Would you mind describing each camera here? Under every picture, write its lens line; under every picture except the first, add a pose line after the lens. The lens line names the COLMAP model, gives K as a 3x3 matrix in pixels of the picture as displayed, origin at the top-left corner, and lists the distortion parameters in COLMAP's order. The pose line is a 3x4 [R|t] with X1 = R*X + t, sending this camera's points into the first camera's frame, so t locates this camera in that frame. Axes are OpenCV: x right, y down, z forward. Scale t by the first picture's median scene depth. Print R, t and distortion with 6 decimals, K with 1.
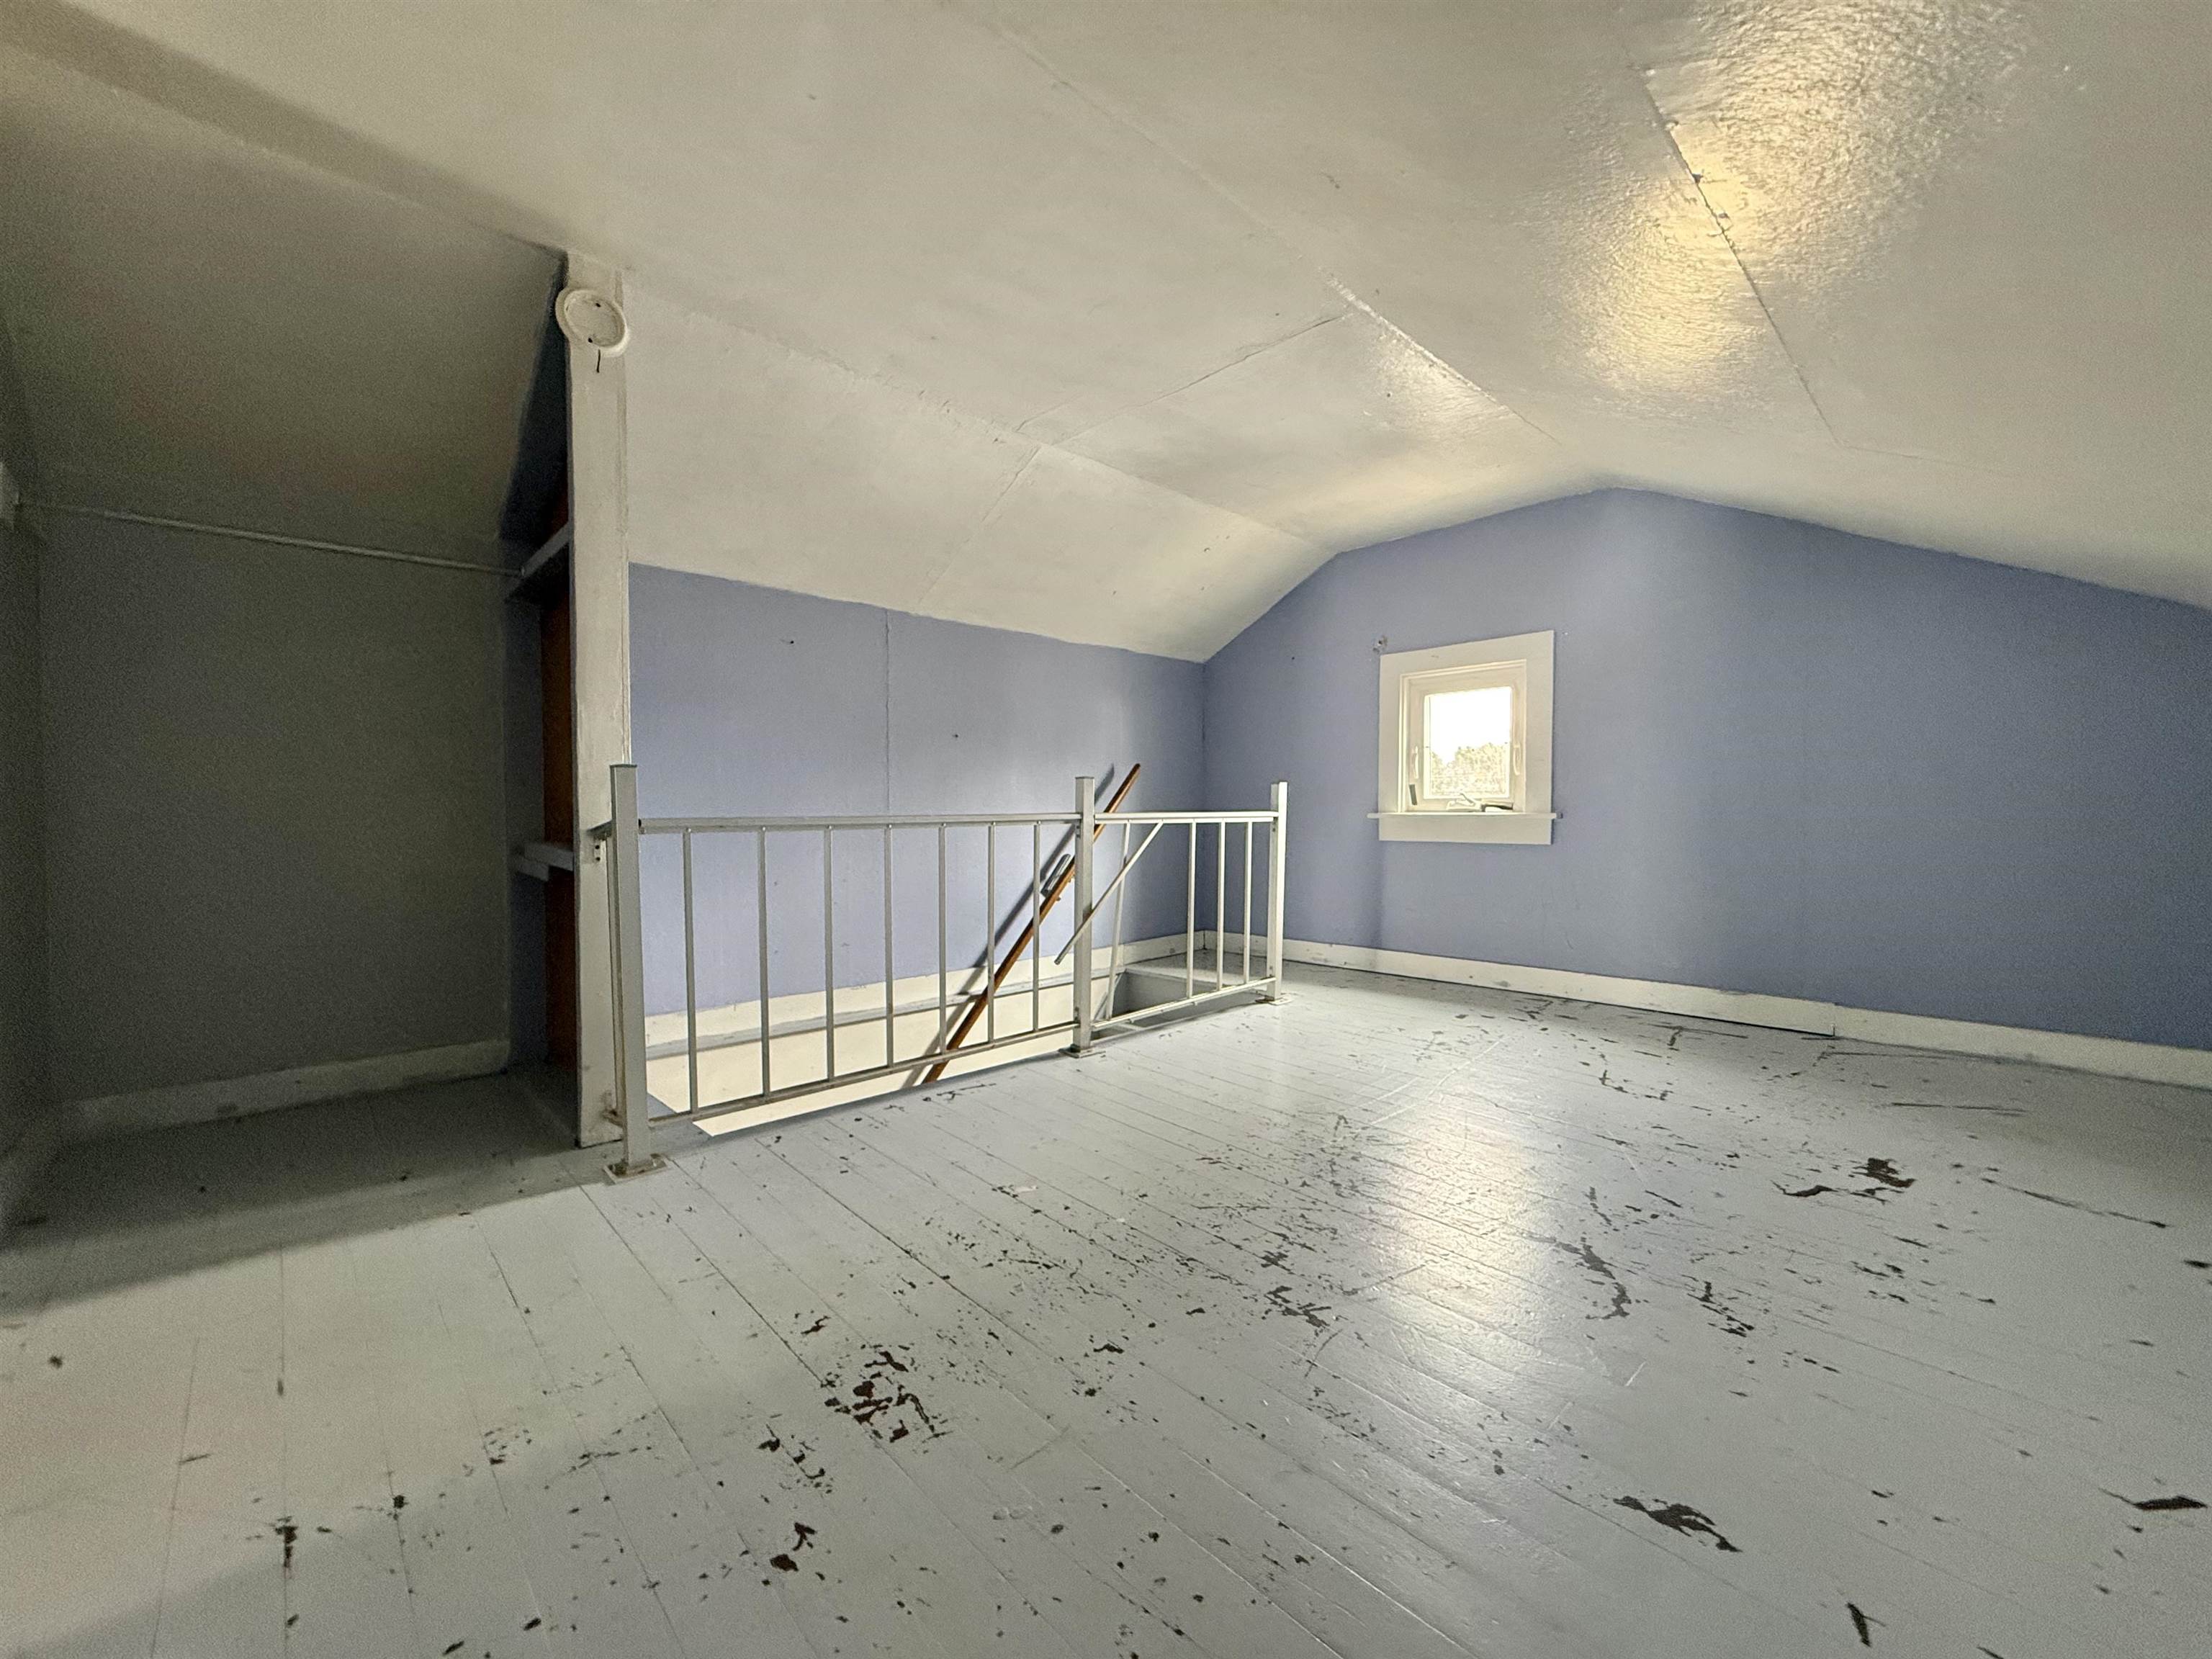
lens RADIAL K [[881.9, 0, 1106.9], [0, 881.9, 819.0], [0, 0, 1]] dist [0.000052, 0.000681]
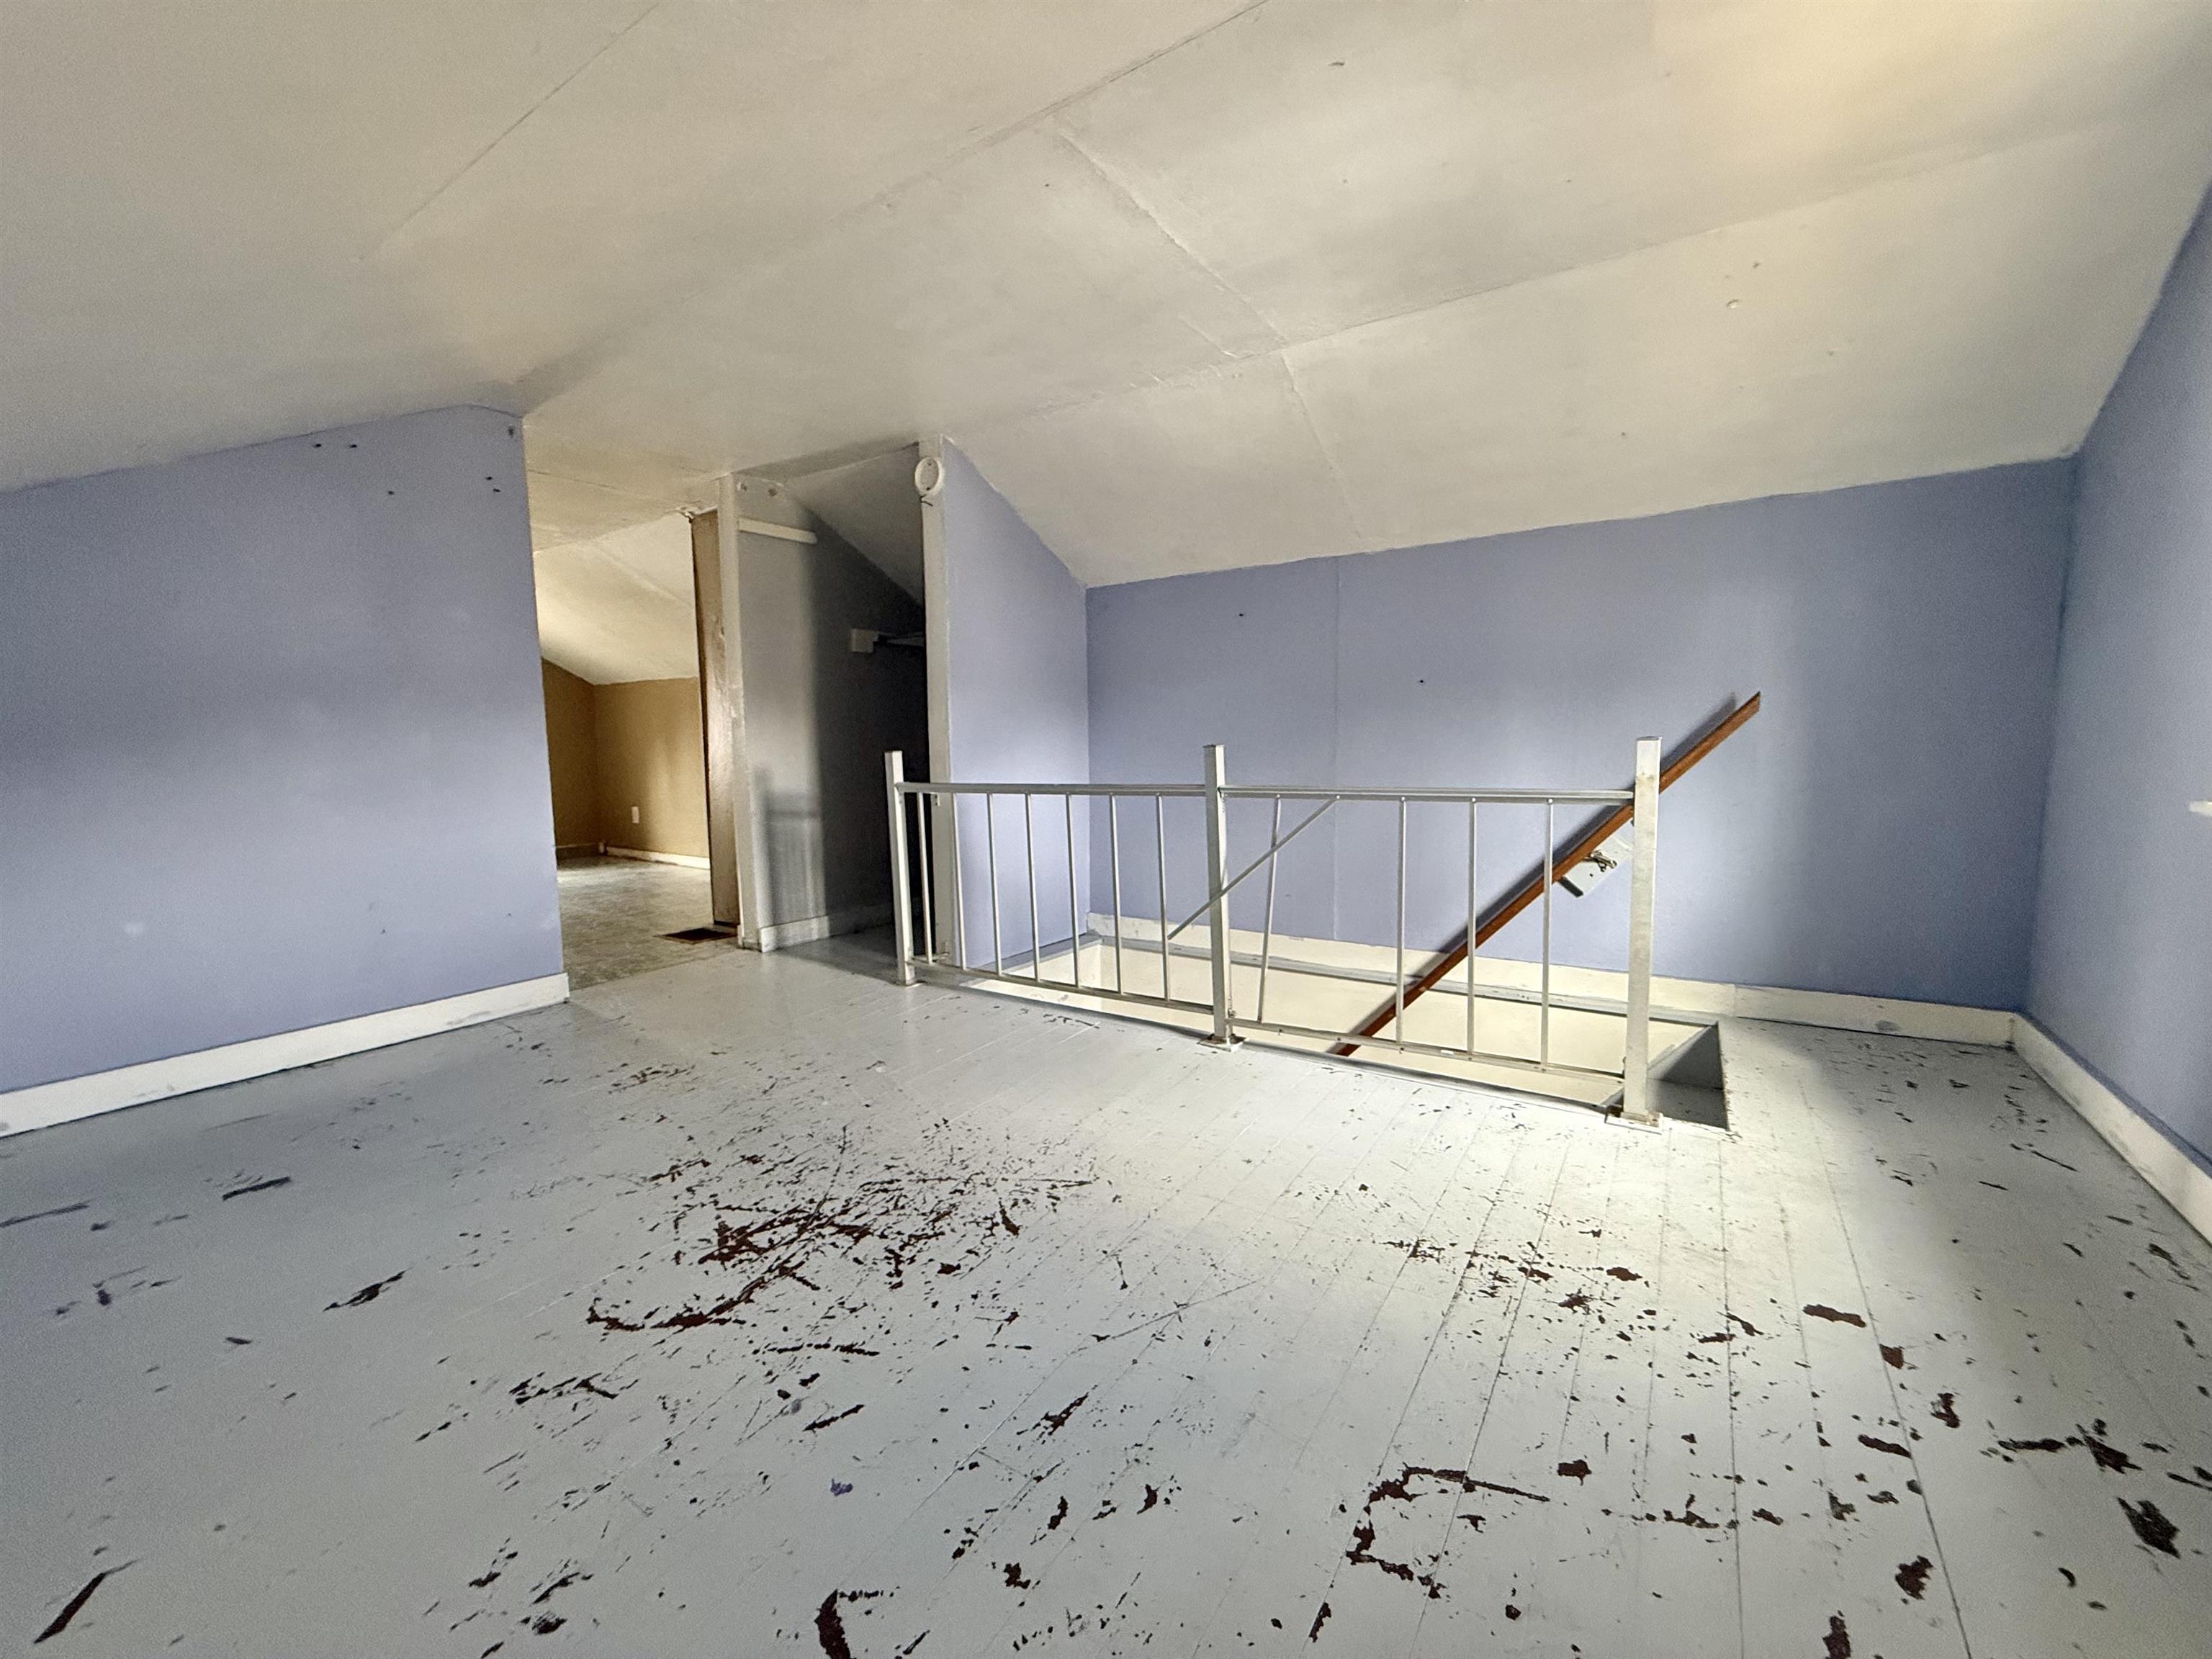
lens RADIAL K [[881.9, 0, 1107.9], [0, 881.9, 834.4], [0, 0, 1]] dist [0.000052, 0.000681]
pose [[0.219589, 0.097335, -0.970725, 1.159511], [0.005998, 0.994857, 0.101112, -0.070413], [0.975574, -0.028026, 0.217875, 0.963889]]
